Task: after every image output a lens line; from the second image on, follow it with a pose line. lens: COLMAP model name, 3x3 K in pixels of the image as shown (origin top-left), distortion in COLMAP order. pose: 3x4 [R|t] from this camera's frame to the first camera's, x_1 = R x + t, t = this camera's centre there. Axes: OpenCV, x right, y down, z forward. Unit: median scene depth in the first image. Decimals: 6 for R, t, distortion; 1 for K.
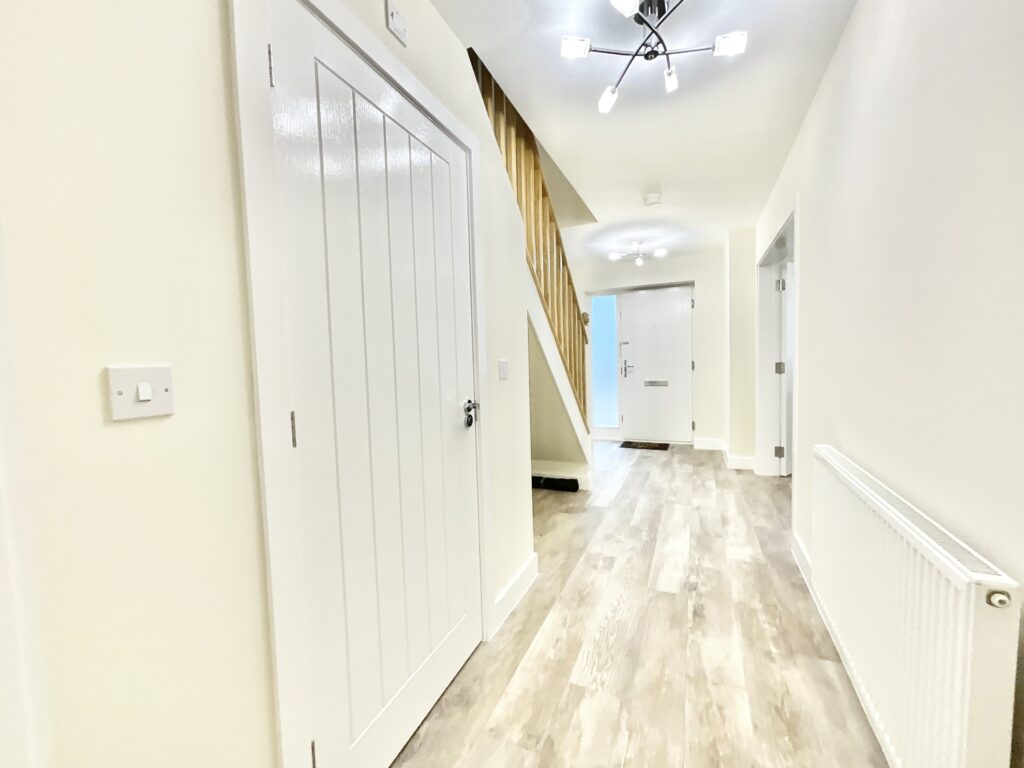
lens RADIAL K [[415.8, 0, 513.8], [0, 415.8, 382.3], [0, 0, 1]] dist [0.004805, 0.001149]
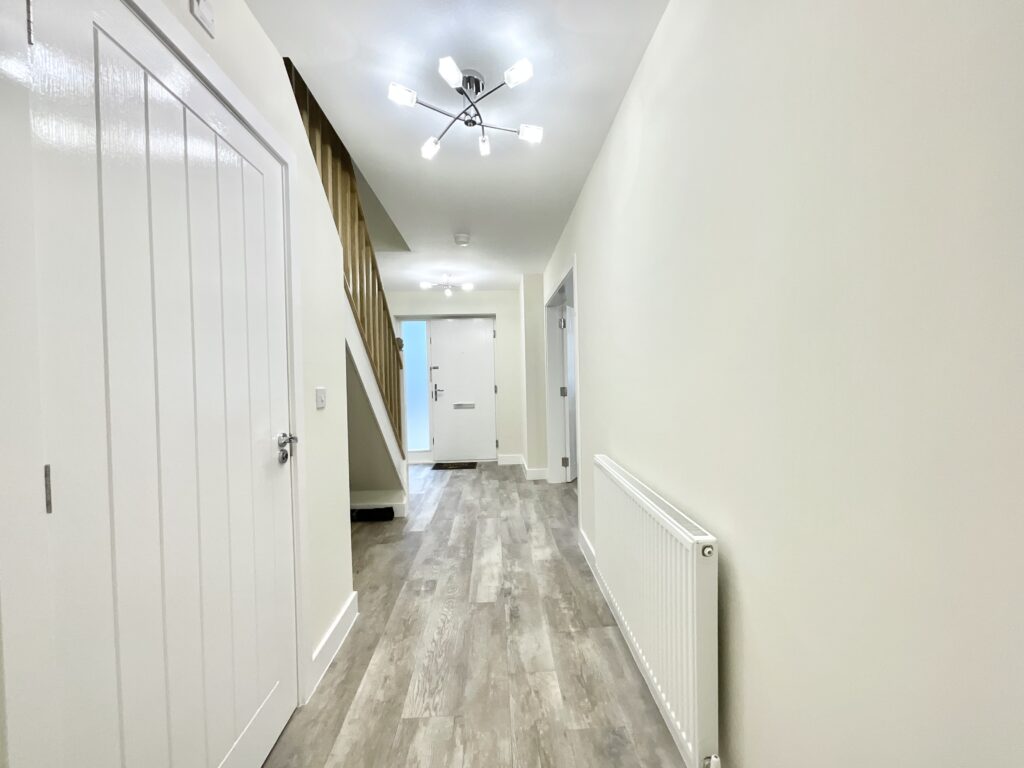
lens RADIAL K [[415.8, 0, 511.1], [0, 415.8, 381.4], [0, 0, 1]] dist [0.004805, 0.001149]
pose [[0.896844, 0.005165, 0.442317, -0.156743], [0.018688, 0.998597, -0.049554, -0.038625], [-0.441952, 0.052708, 0.895489, -0.075210]]
